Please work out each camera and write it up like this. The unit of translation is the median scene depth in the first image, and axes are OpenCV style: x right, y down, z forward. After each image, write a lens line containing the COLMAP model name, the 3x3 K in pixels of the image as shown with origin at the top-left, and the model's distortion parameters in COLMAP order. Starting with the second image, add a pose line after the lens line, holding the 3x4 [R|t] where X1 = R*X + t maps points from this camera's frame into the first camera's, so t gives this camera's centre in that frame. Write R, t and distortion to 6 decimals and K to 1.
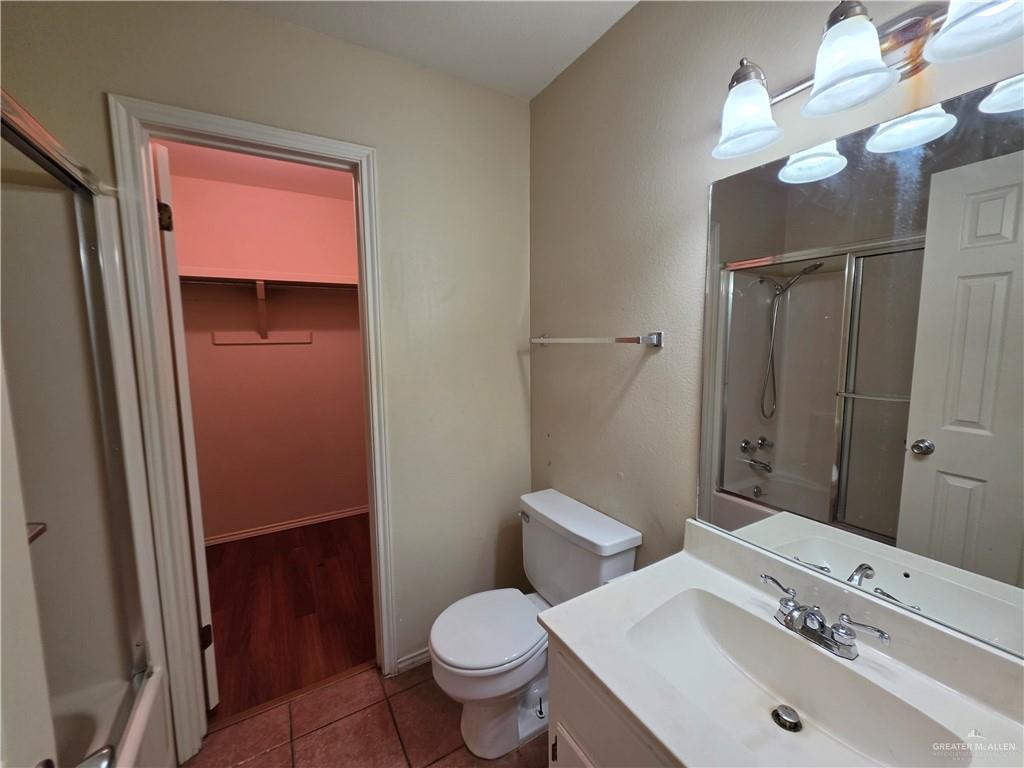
lens RADIAL K [[414.8, 0, 507.9], [0, 414.8, 380.5], [0, 0, 1]] dist [0.004286, 0.000074]
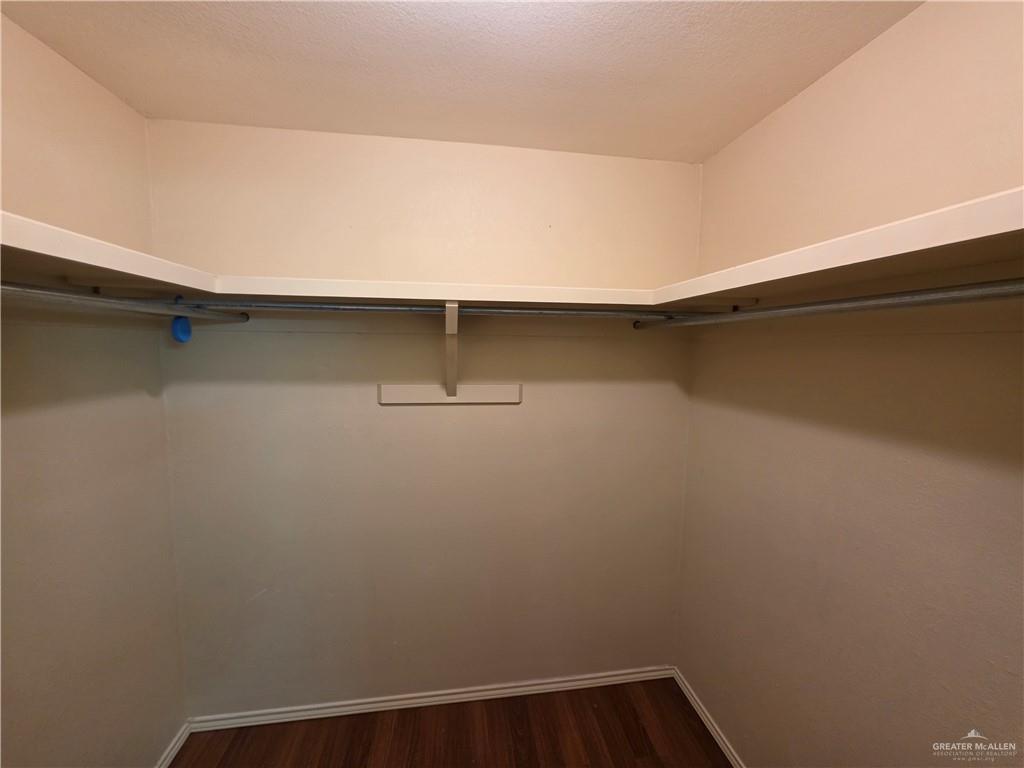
lens RADIAL K [[414.8, 0, 516.7], [0, 414.8, 384.9], [0, 0, 1]] dist [0.004286, 0.000074]
pose [[0.931064, 0.066373, -0.358769, -0.297756], [-0.070543, 0.997508, 0.001468, -0.130083], [0.357972, 0.023942, 0.933425, 0.495778]]
